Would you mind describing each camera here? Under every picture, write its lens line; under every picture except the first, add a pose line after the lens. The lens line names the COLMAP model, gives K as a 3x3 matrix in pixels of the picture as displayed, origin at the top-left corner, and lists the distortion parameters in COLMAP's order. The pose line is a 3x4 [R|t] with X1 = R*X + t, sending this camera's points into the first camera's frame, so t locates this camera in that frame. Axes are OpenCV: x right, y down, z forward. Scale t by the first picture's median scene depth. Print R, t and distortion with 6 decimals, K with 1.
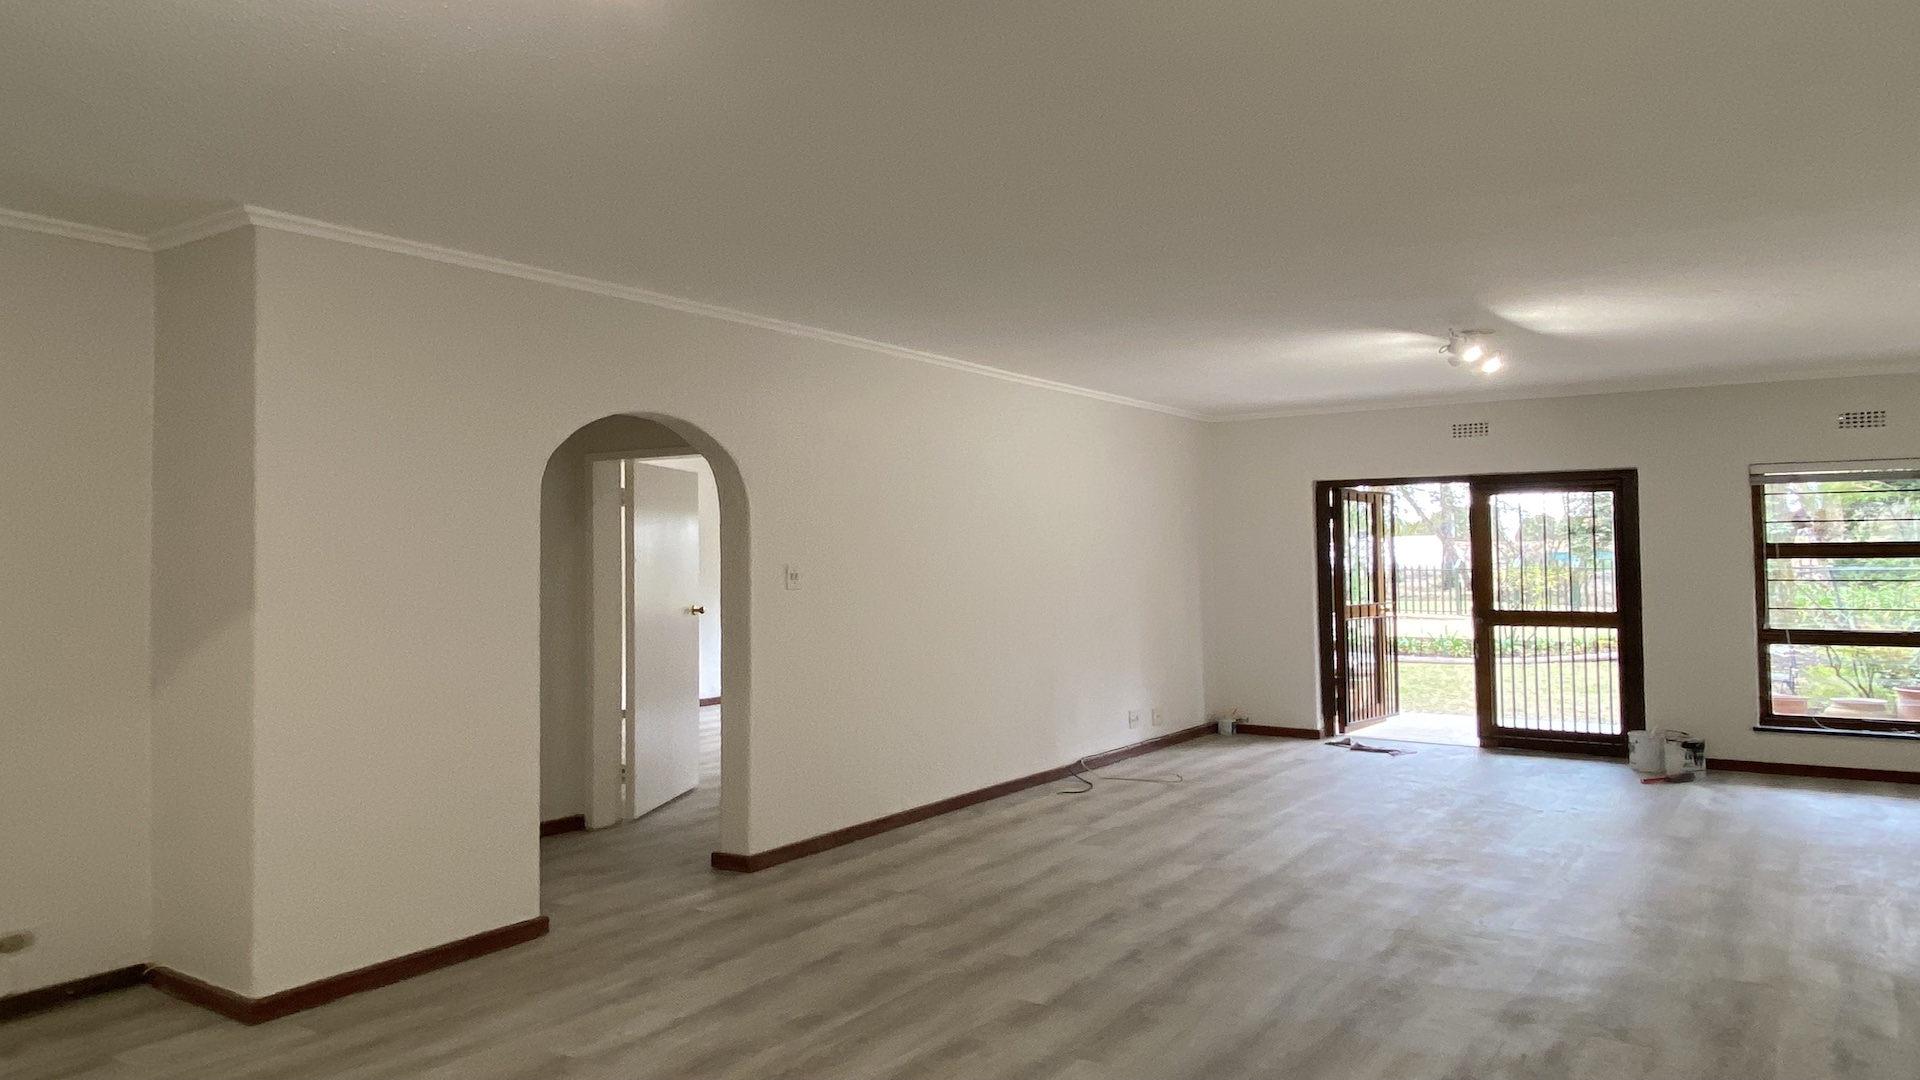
lens RADIAL K [[1325.6, 0, 956.0], [0, 1325.6, 469.3], [0, 0, 1]] dist [0.099913, -0.099771]
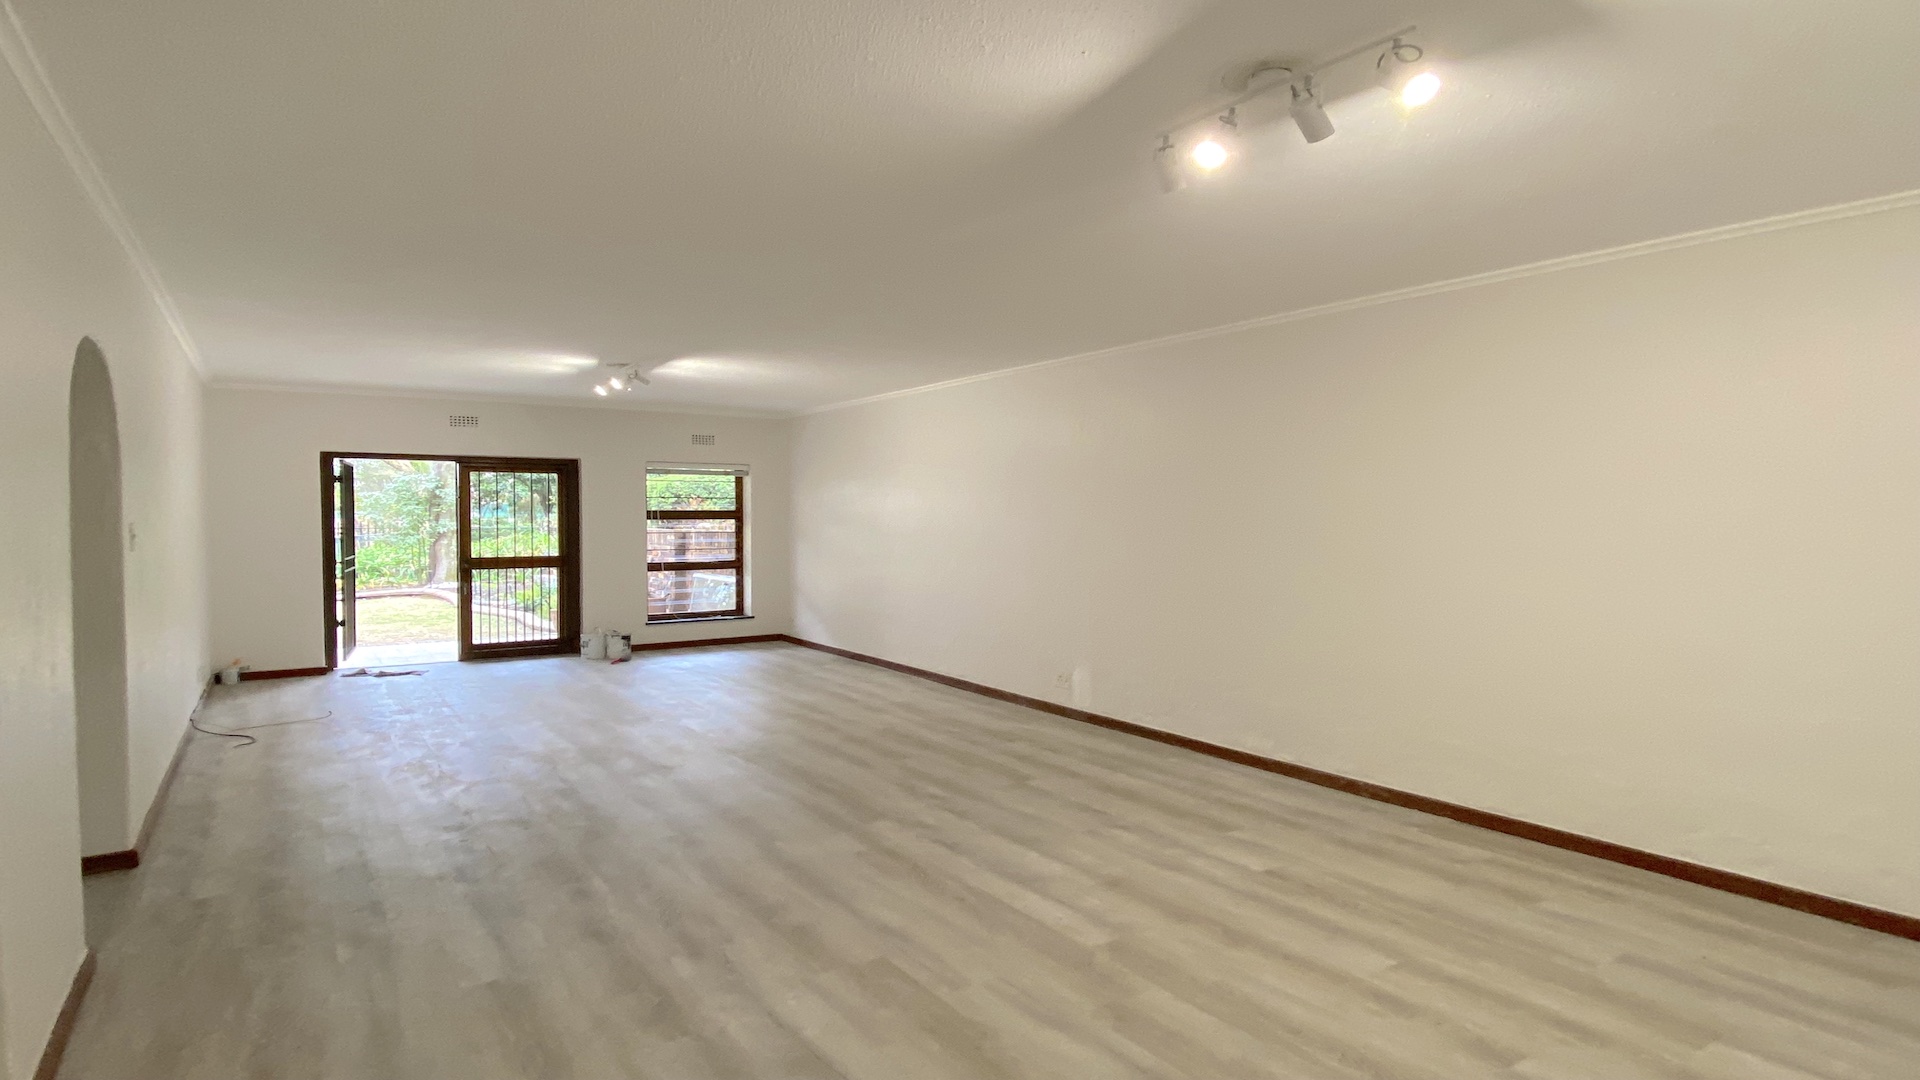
lens RADIAL K [[1024.1, 0, 1009.8], [0, 1024.1, 545.5], [0, 0, 1]] dist [0.021672, -0.000812]
pose [[0.360577, -0.020887, 0.932496, -0.373678], [-0.065342, 0.996727, 0.047592, 0.008755], [-0.930438, -0.078092, 0.358032, 0.143687]]
